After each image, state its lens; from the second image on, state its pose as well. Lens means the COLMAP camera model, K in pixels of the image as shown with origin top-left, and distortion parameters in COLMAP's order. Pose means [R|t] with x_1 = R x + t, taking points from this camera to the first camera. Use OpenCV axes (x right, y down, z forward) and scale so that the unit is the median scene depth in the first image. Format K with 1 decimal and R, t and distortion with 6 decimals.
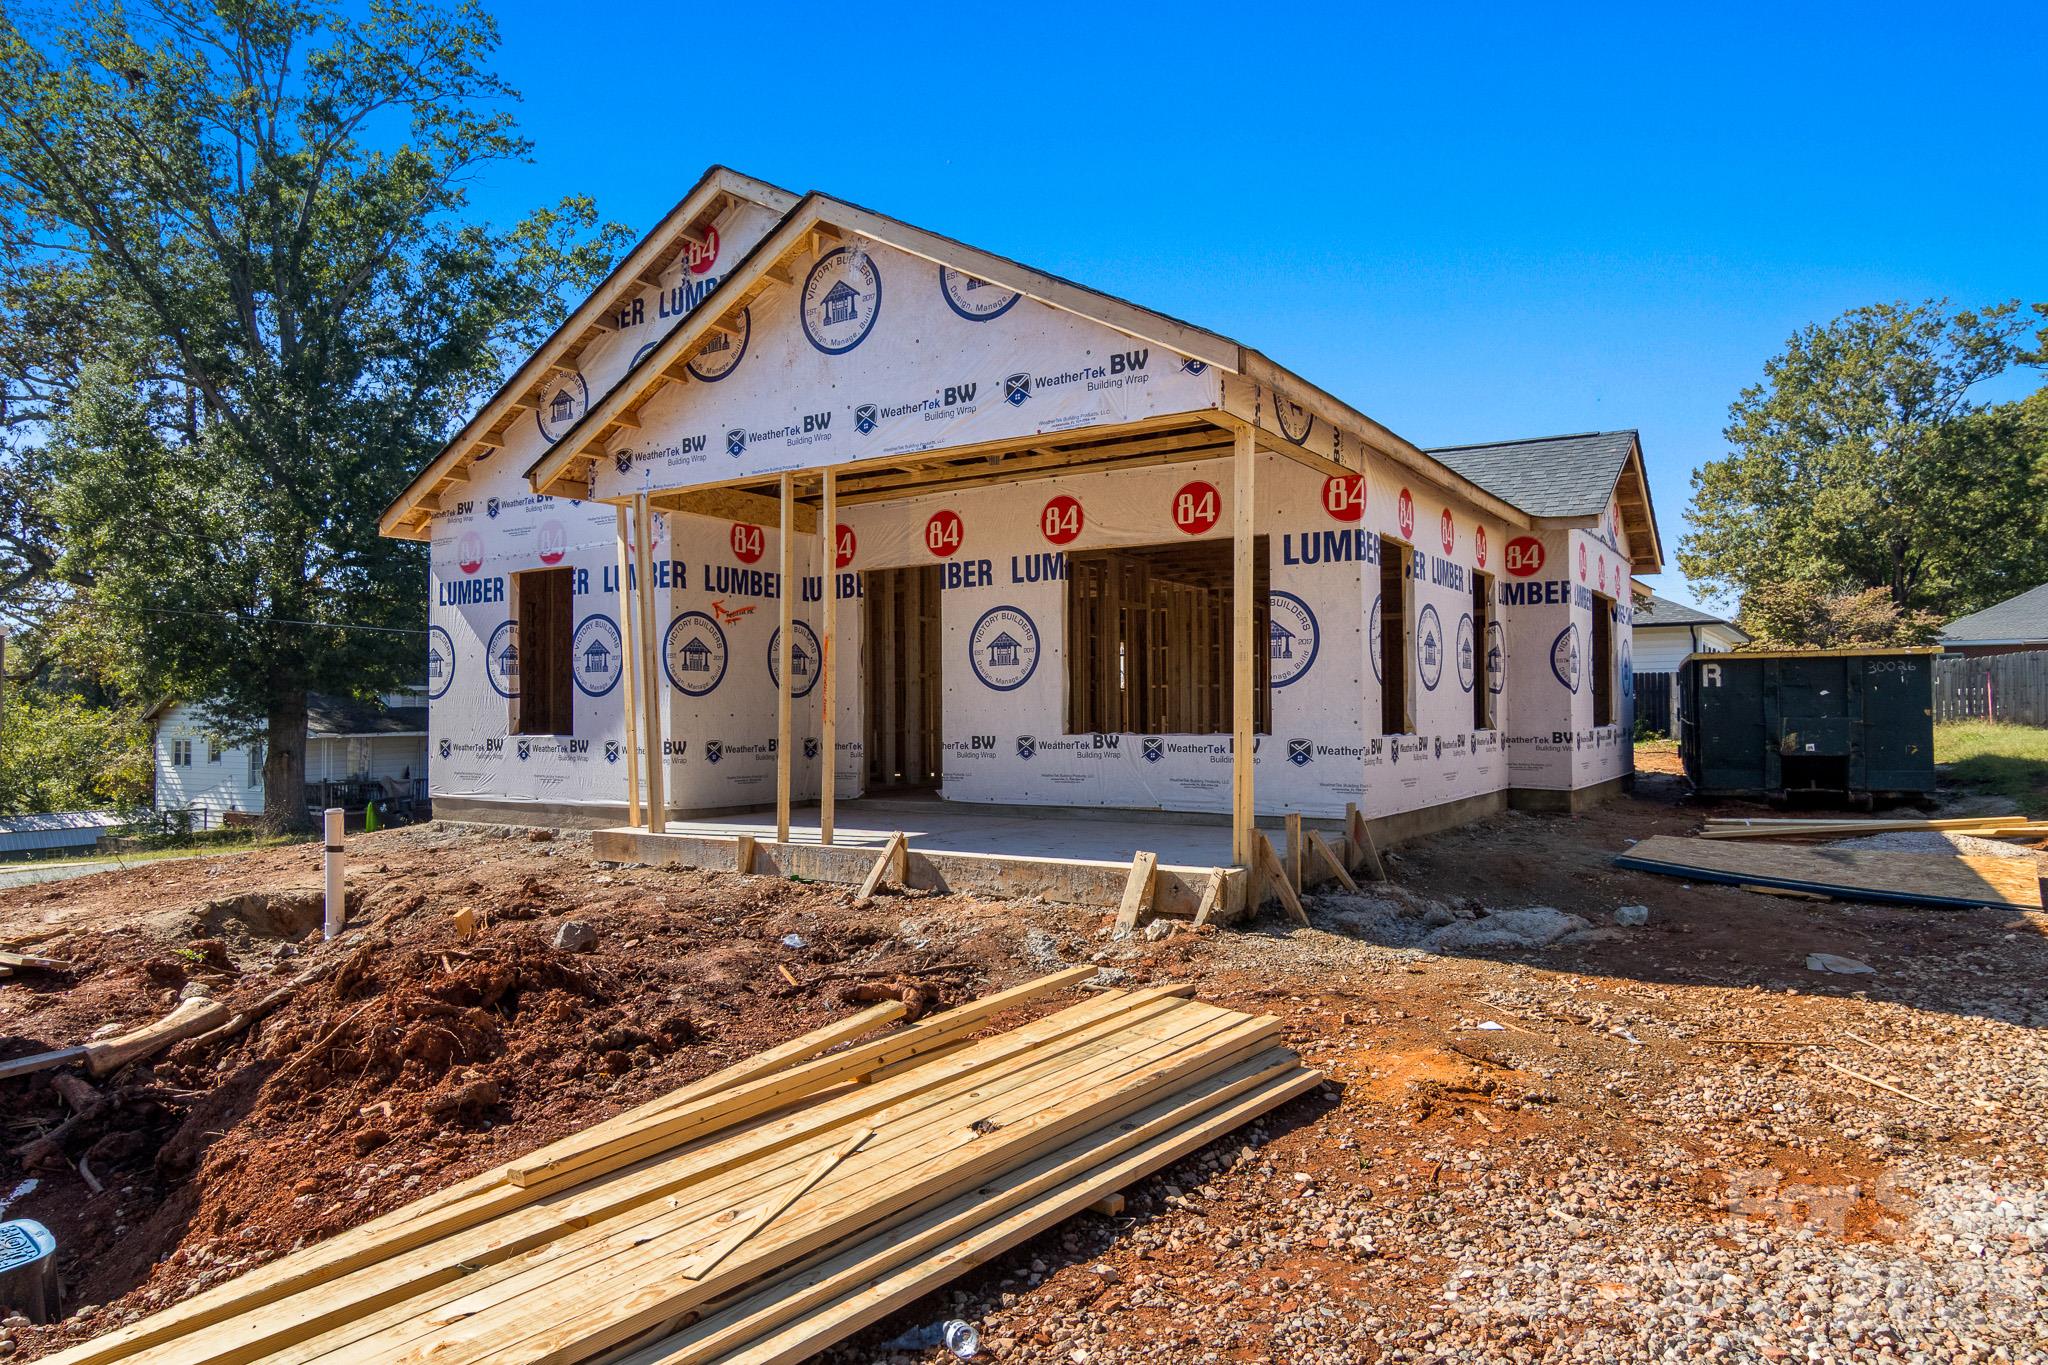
lens RADIAL K [[1336.6, 0, 1031.0], [0, 1336.6, 681.3], [0, 0, 1]] dist [0.002580, 0.001969]
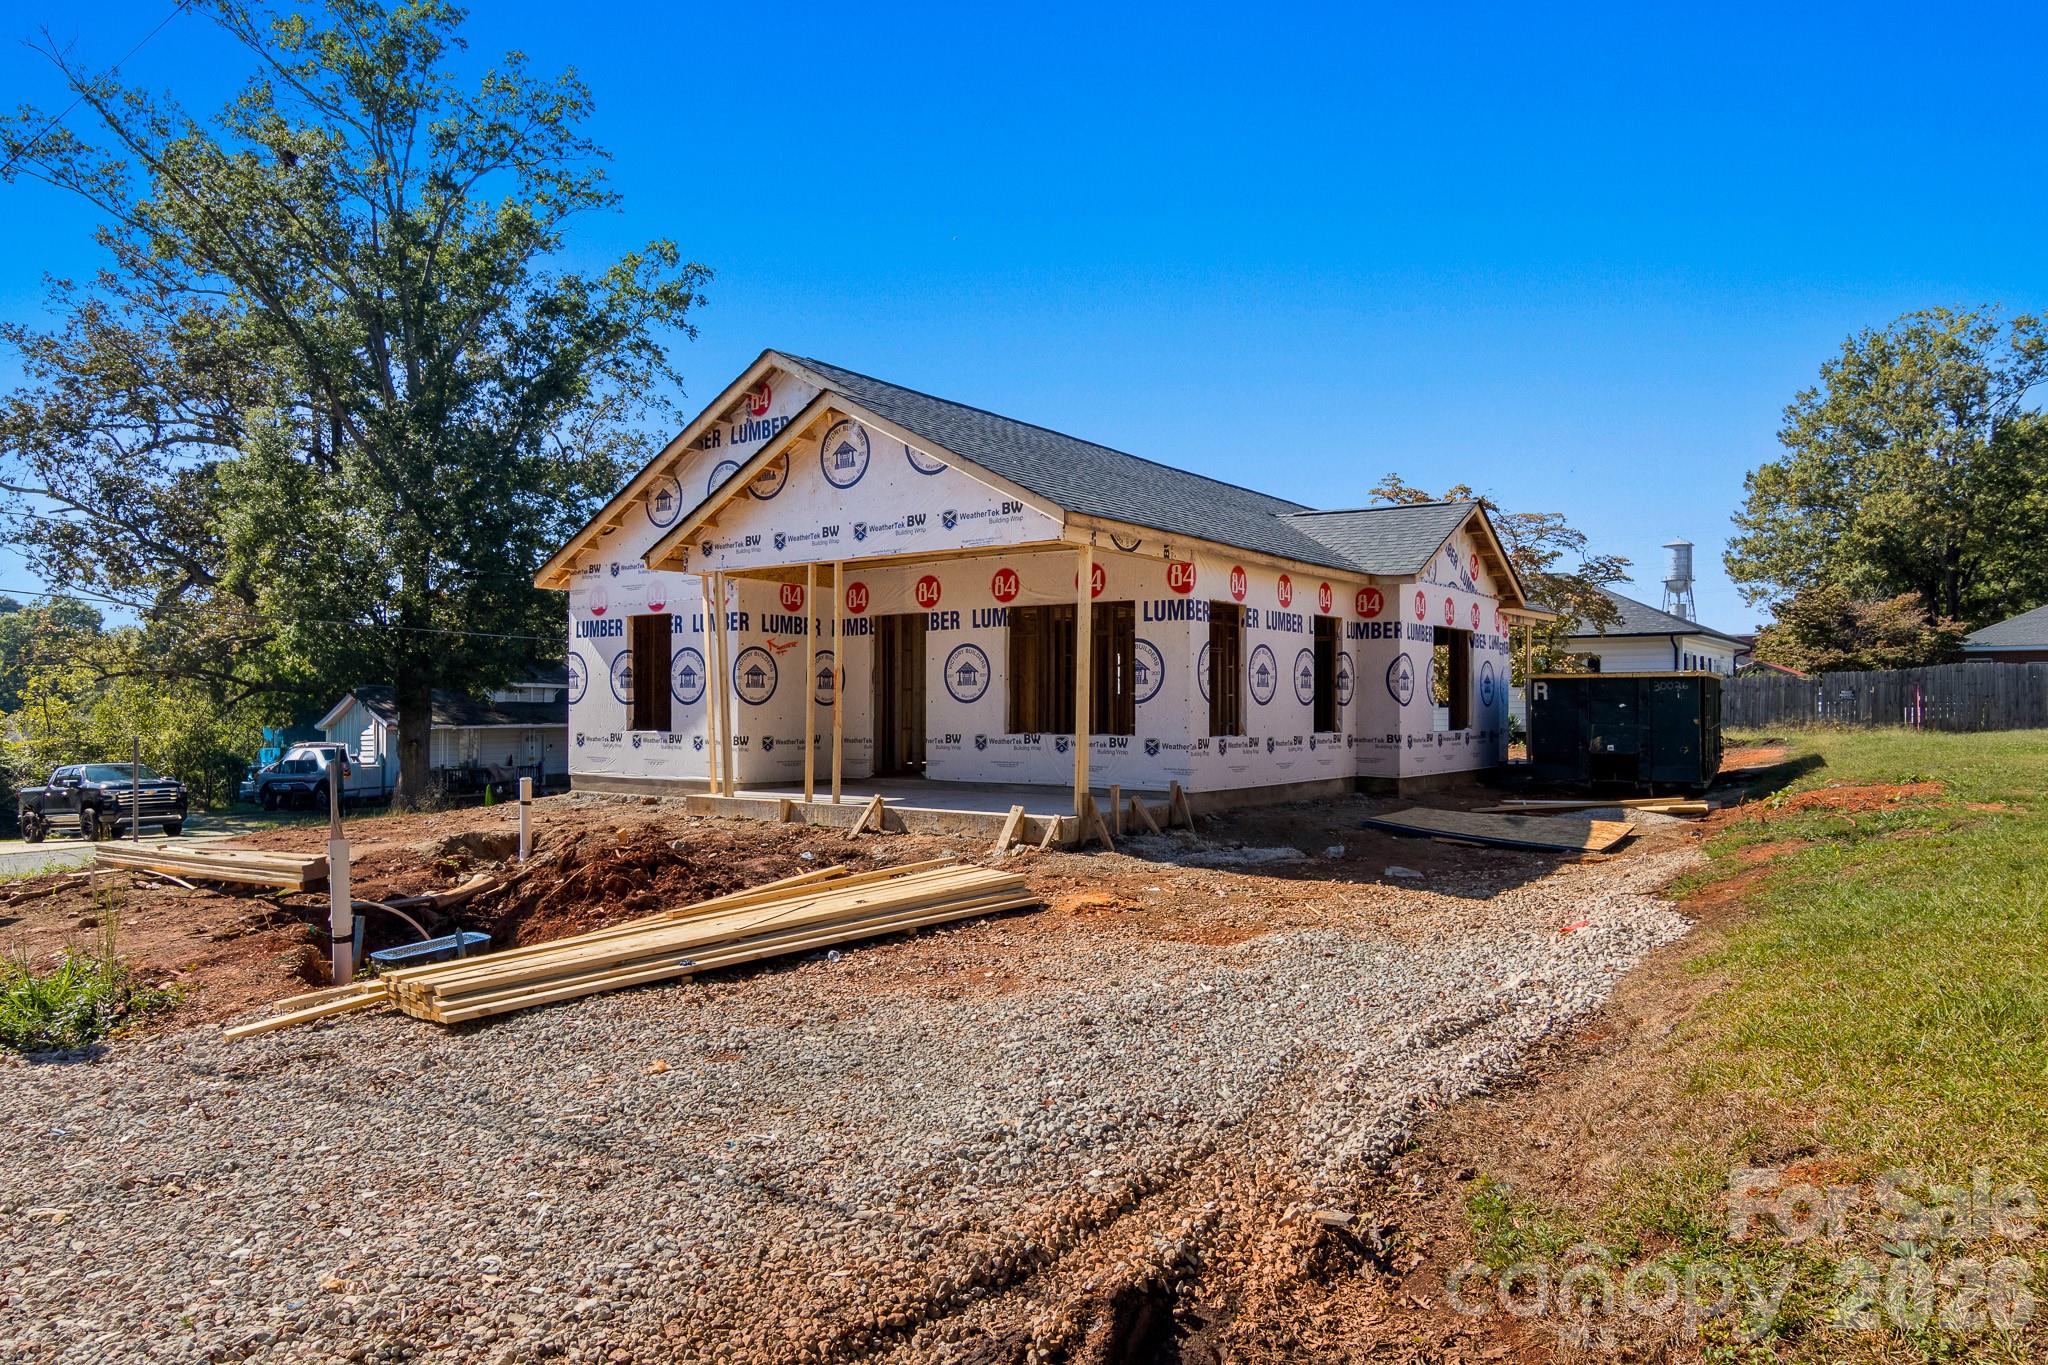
lens RADIAL K [[1336.6, 0, 1019.4], [0, 1336.6, 698.6], [0, 0, 1]] dist [0.002580, 0.001969]
pose [[0.998141, 0.006746, -0.060567, 0.116935], [-0.005747, 0.999845, 0.016653, -0.020733], [0.060670, -0.016274, 0.998025, -0.408139]]
